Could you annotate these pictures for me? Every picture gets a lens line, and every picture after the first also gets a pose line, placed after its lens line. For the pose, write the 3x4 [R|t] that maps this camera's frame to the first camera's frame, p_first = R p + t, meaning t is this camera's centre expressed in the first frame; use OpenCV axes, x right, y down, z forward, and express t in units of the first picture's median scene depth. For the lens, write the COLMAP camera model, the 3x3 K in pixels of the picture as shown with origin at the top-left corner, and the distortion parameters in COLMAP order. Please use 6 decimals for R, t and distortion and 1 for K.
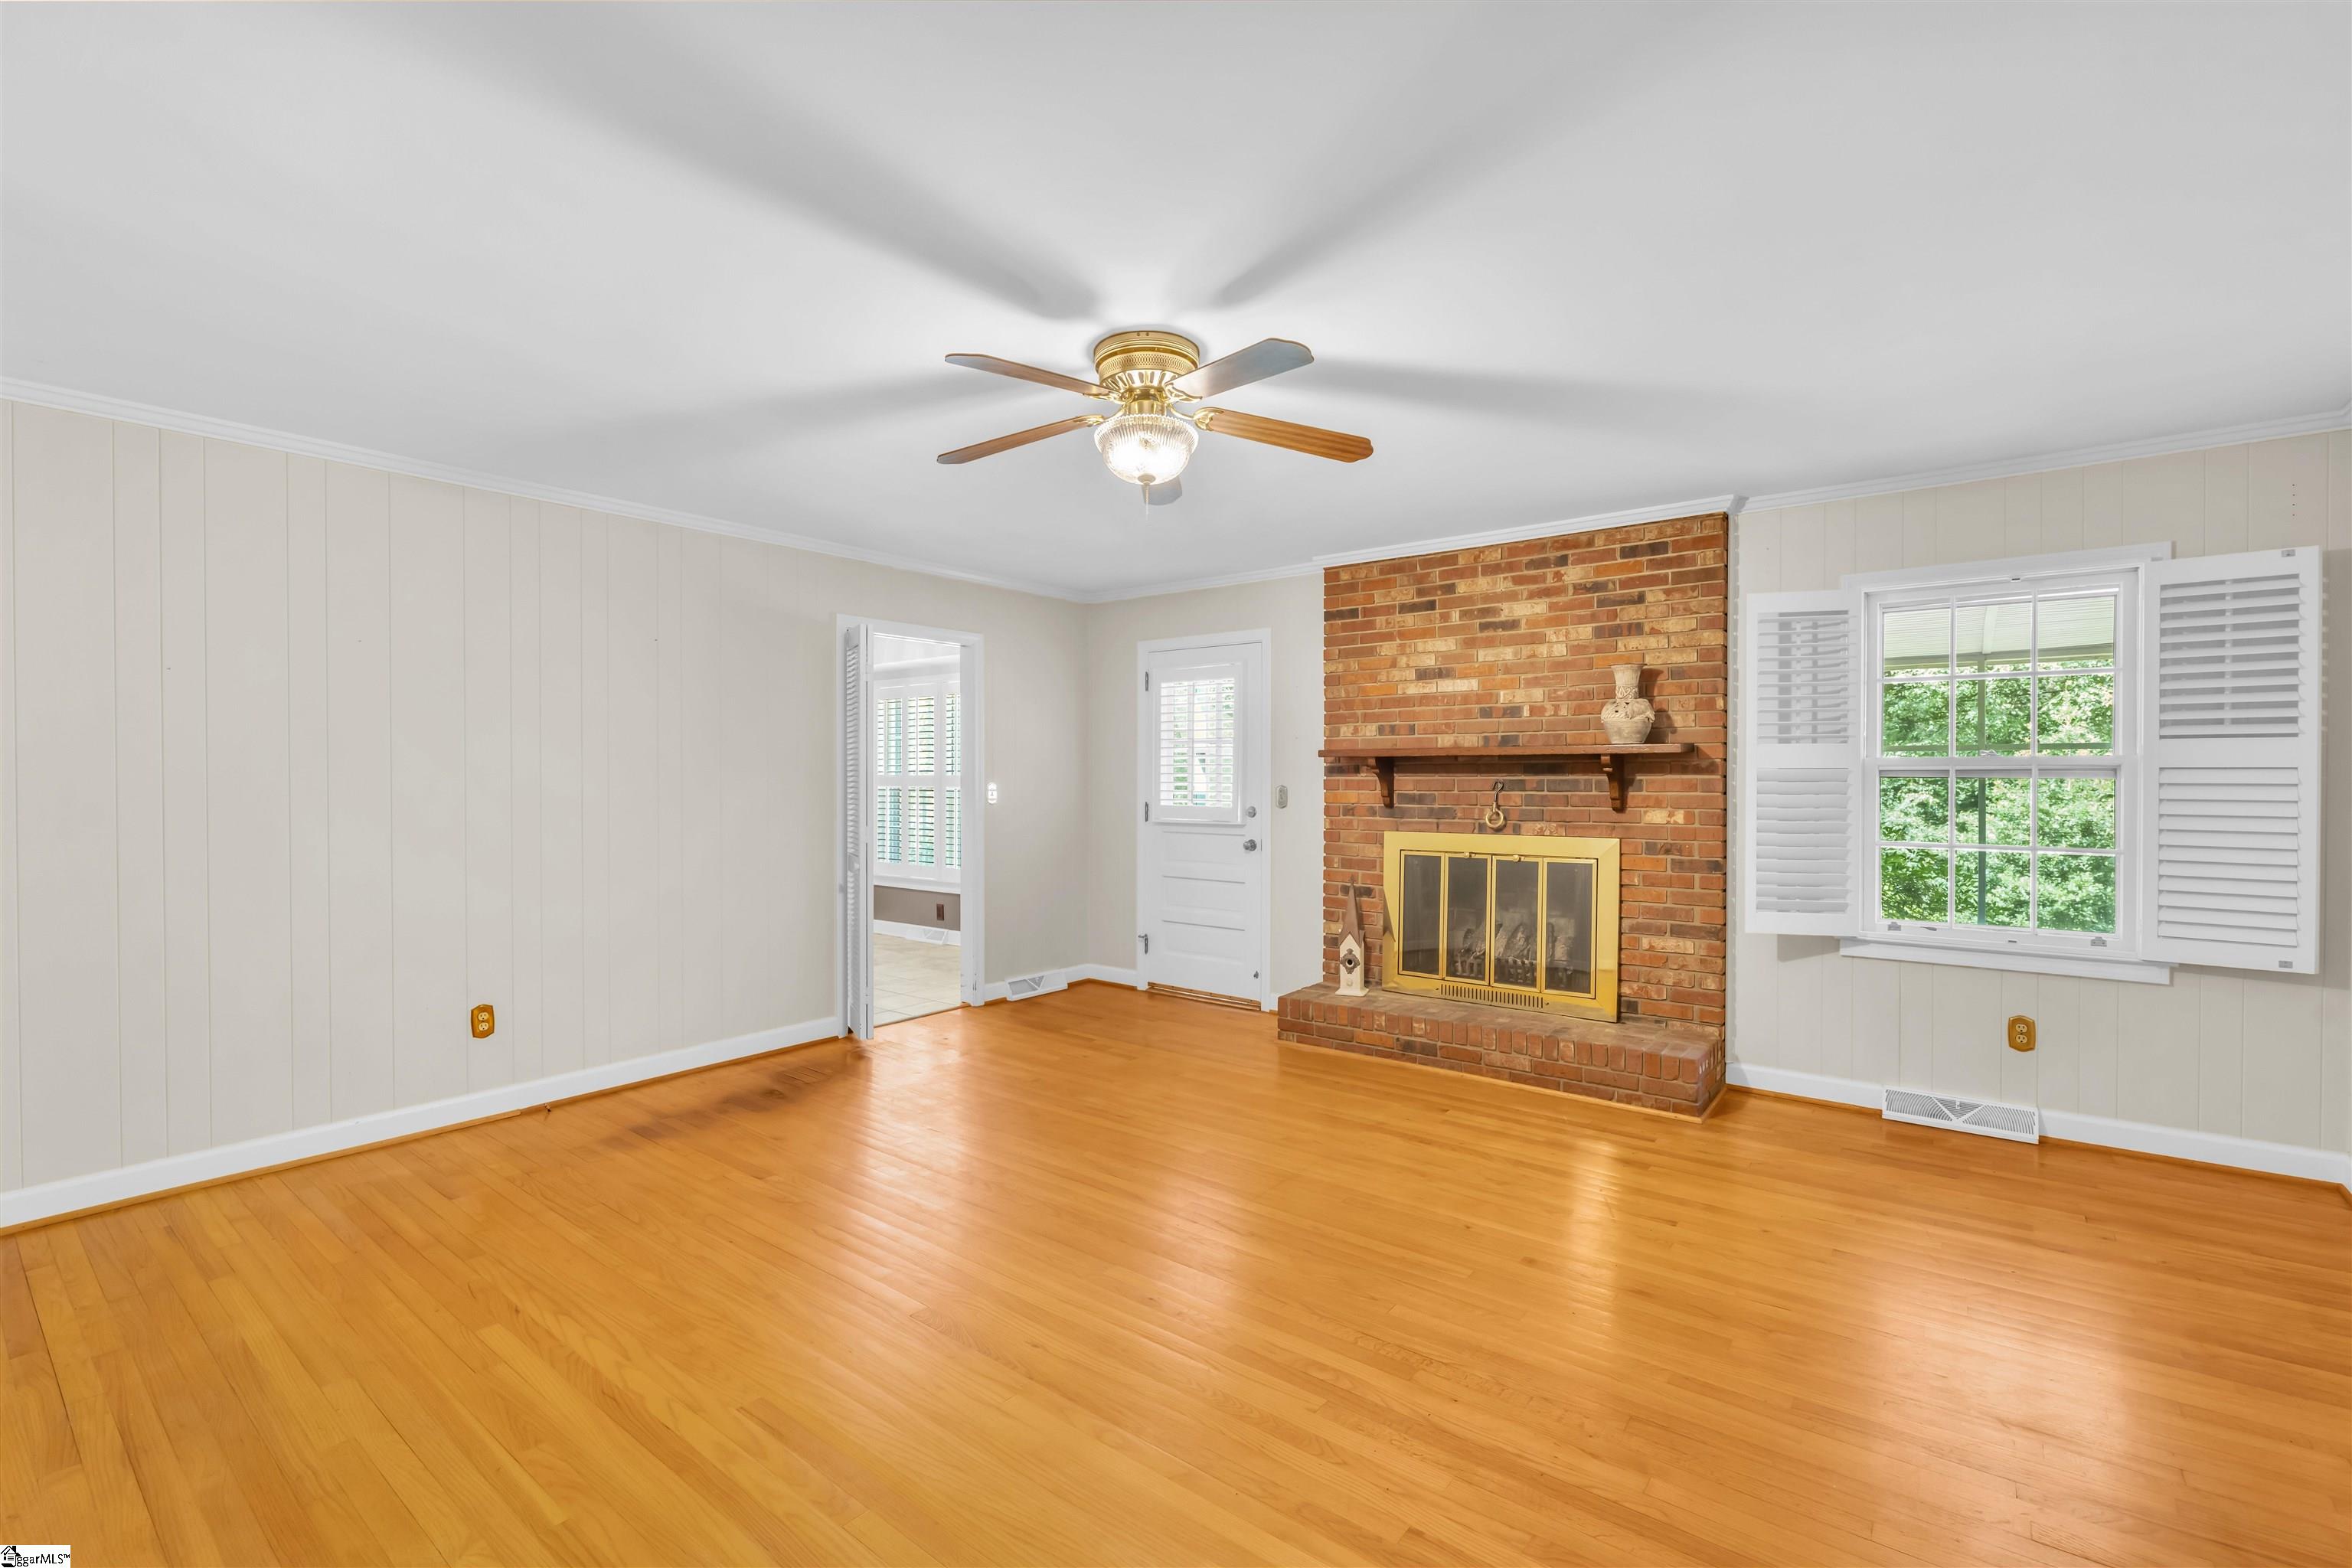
lens RADIAL K [[1020.8, 0, 1176.2], [0, 1020.8, 781.1], [0, 0, 1]] dist [-0.000059, -0.000217]
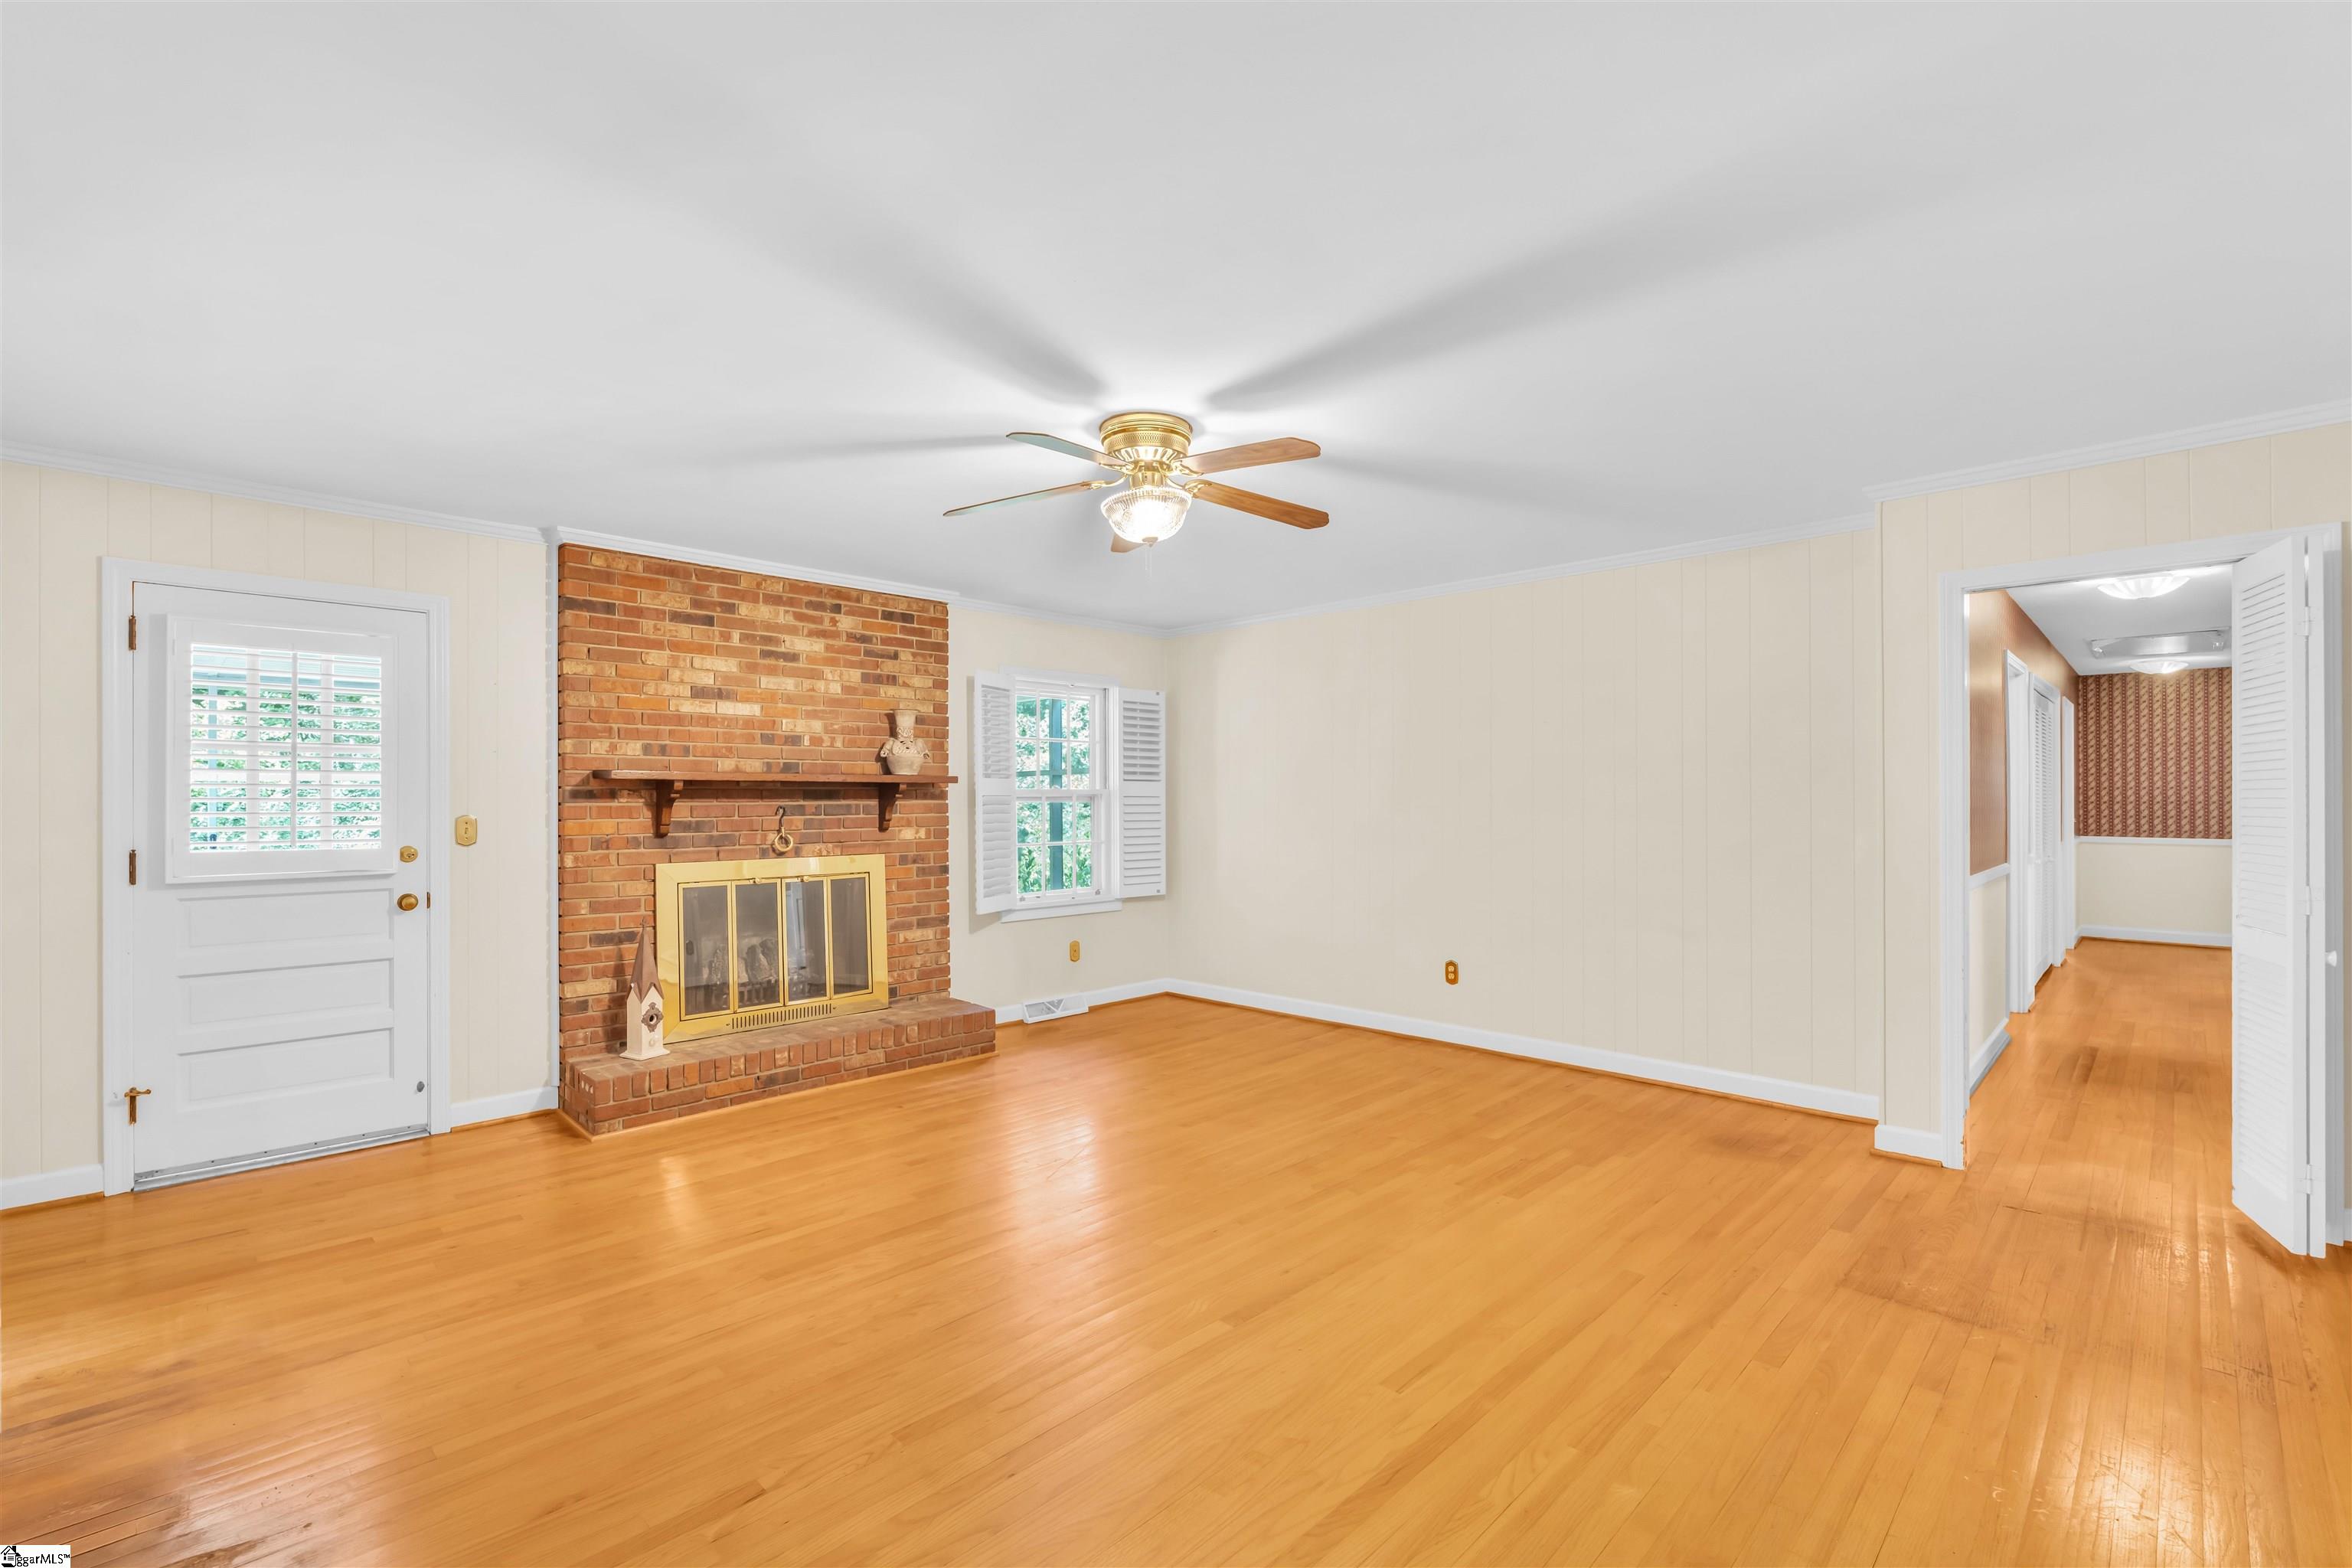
lens RADIAL K [[1020.8, 0, 1176.3], [0, 1020.8, 796.3], [0, 0, 1]] dist [-0.000059, -0.000217]
pose [[0.129008, 0.004611, 0.991633, -0.661578], [0.009110, 0.999941, -0.005835, -0.000567], [-0.991602, 0.009786, 0.128958, 0.475428]]
